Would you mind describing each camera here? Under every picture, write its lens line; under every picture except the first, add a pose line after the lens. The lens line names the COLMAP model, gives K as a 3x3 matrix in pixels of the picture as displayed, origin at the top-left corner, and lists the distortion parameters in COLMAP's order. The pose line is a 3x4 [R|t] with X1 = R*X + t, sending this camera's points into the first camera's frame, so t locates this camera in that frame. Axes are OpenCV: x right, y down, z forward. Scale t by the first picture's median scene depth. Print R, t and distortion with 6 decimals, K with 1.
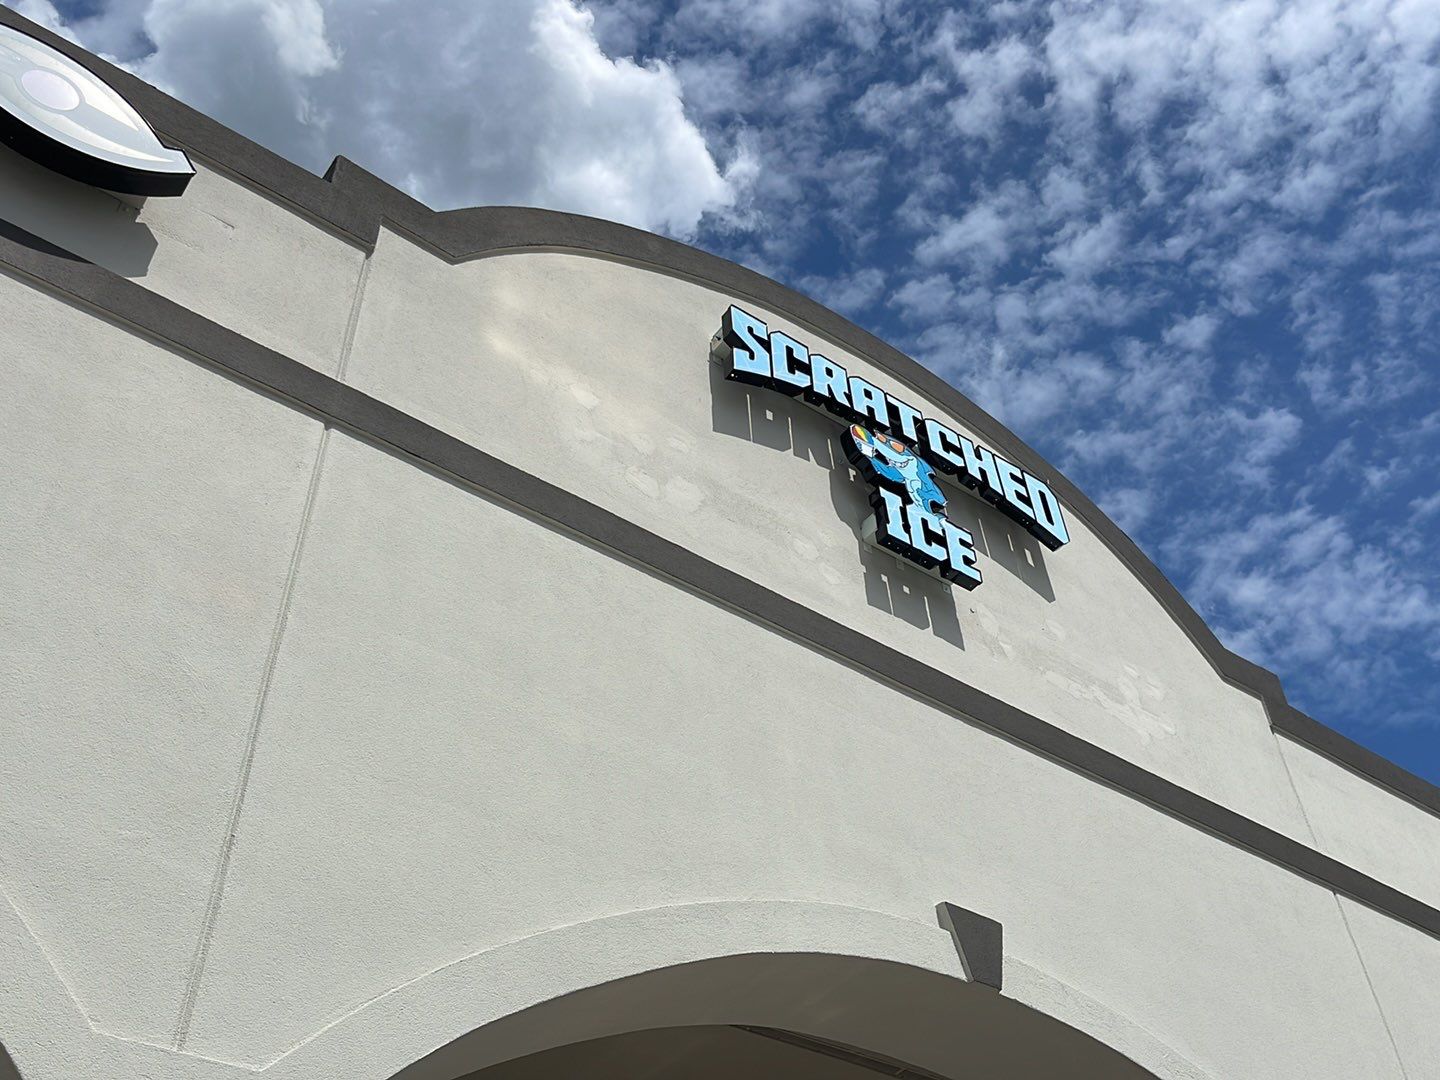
lens RADIAL K [[1419.6, 0, 718.3], [0, 1419.6, 549.3], [0, 0, 1]] dist [-0.004318, 0.005910]
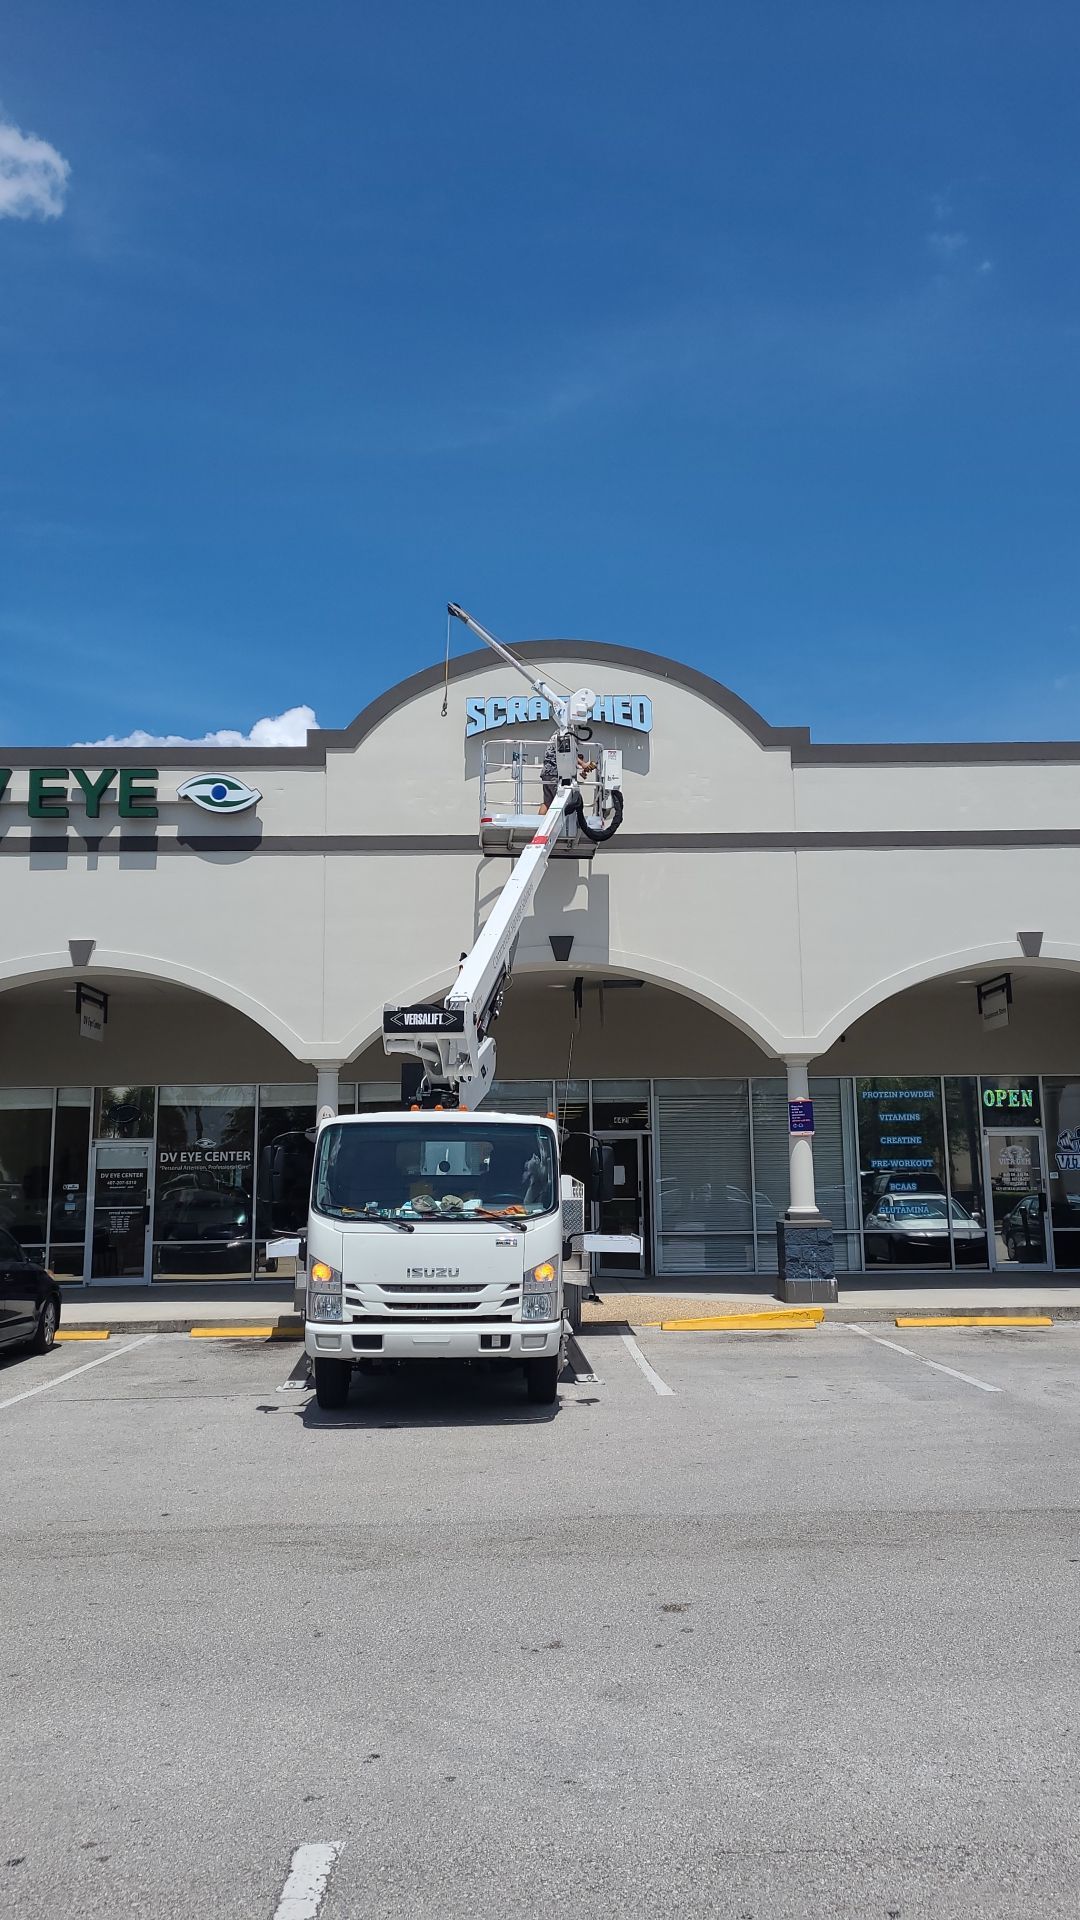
lens RADIAL K [[1431.7, 0, 547.5], [0, 1431.7, 950.0], [0, 0, 1]] dist [0.037877, 0.001934]
pose [[0.820462, -0.065914, -0.567889, 1.553337], [0.389118, 0.792125, 0.470240, -0.969738], [0.418844, -0.606789, 0.675557, -0.925348]]
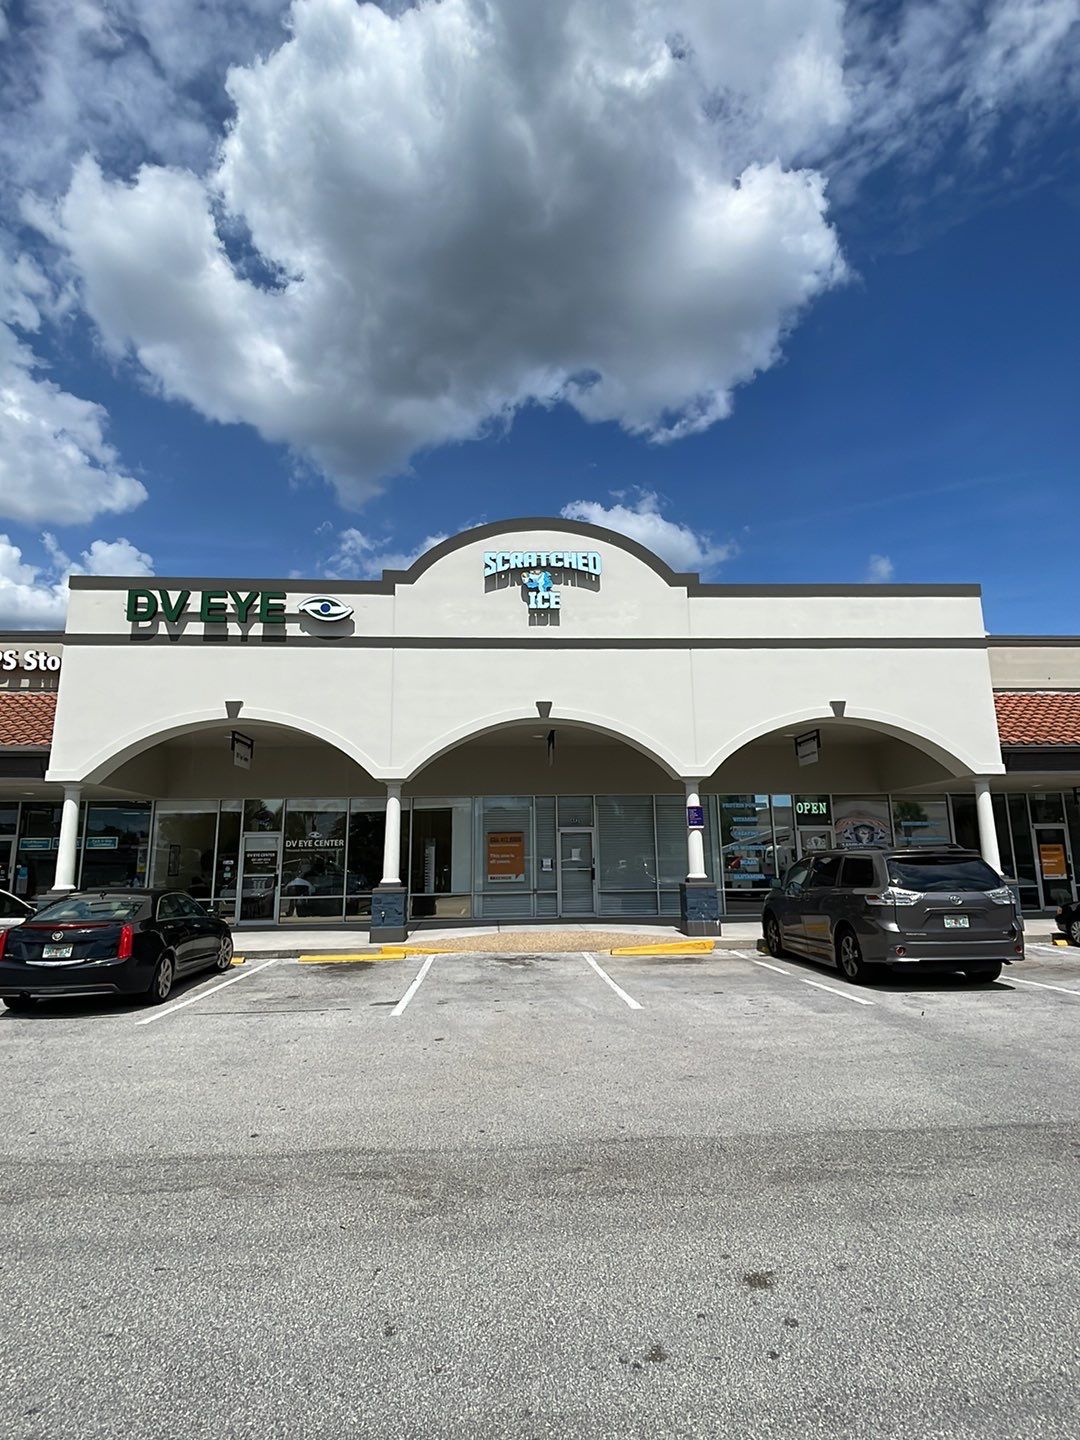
lens RADIAL K [[762.9, 0, 543.0], [0, 762.9, 716.7], [0, 0, 1]] dist [0.056235, -0.086769]
pose [[0.844771, -0.075595, -0.529762, 1.261194], [0.362925, 0.808441, 0.463367, -0.743973], [0.393253, -0.583702, 0.710383, -0.728671]]
